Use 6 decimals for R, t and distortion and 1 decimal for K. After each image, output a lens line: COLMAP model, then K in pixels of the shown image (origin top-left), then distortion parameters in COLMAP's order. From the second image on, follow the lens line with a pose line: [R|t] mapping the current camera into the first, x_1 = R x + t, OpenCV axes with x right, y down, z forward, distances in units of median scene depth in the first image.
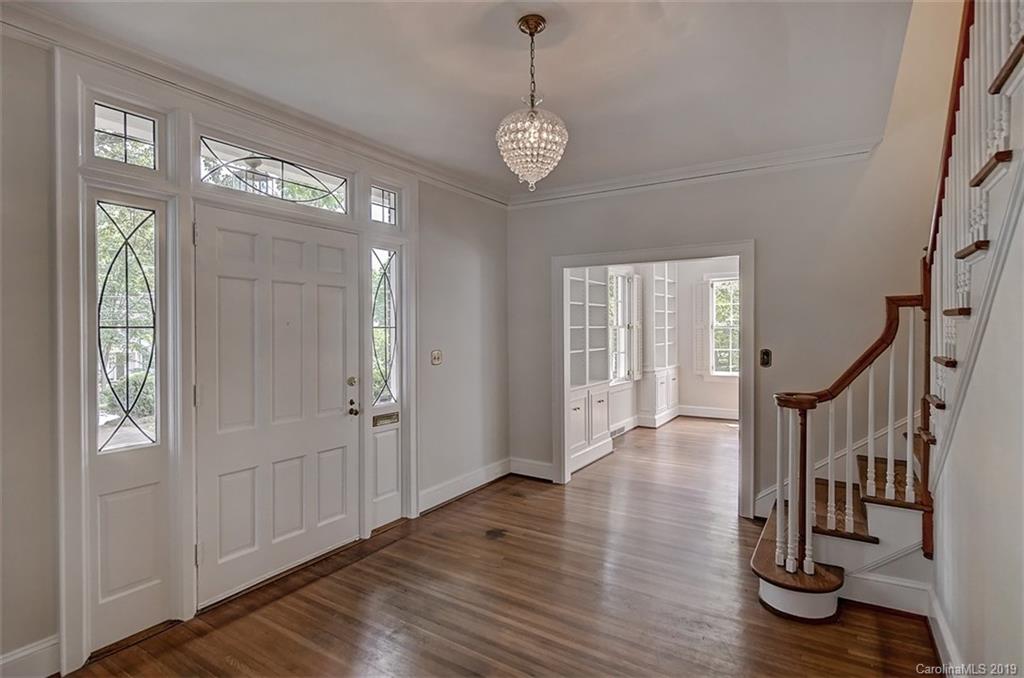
lens RADIAL K [[521.6, 0, 512.8], [0, 521.6, 337.6], [0, 0, 1]] dist [-0.002359, -0.000322]
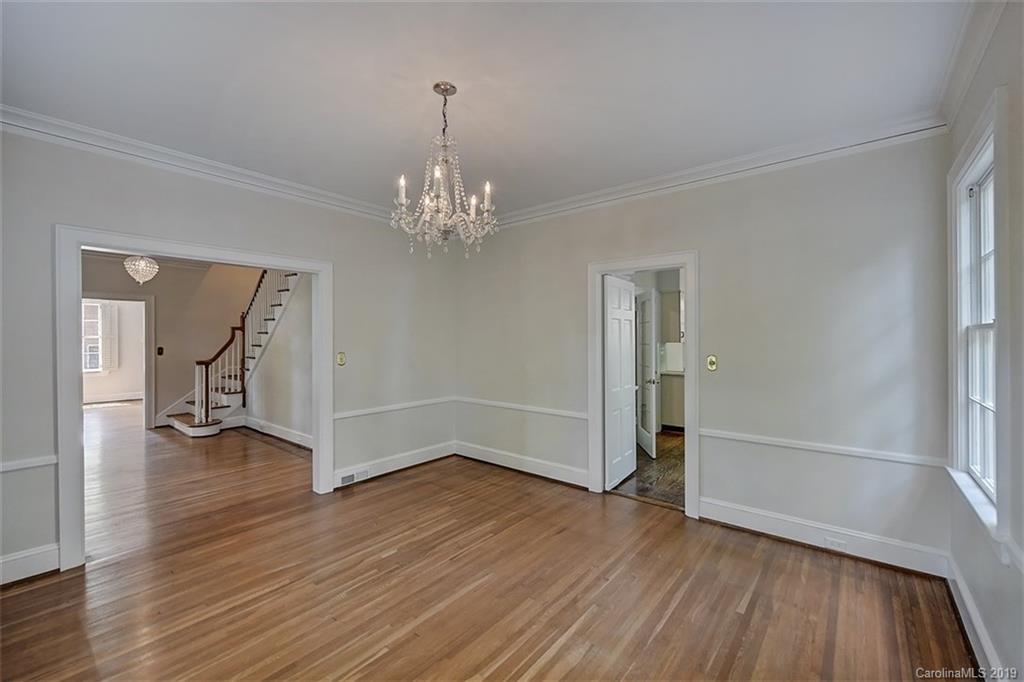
lens RADIAL K [[428.5, 0, 513.2], [0, 428.5, 340.3], [0, 0, 1]] dist [-0.000848, -0.000167]
pose [[0.122415, -0.004196, 0.992470, -1.619254], [0.022039, 0.999756, 0.001508, 0.035157], [-0.992234, 0.021689, 0.122478, -0.988159]]
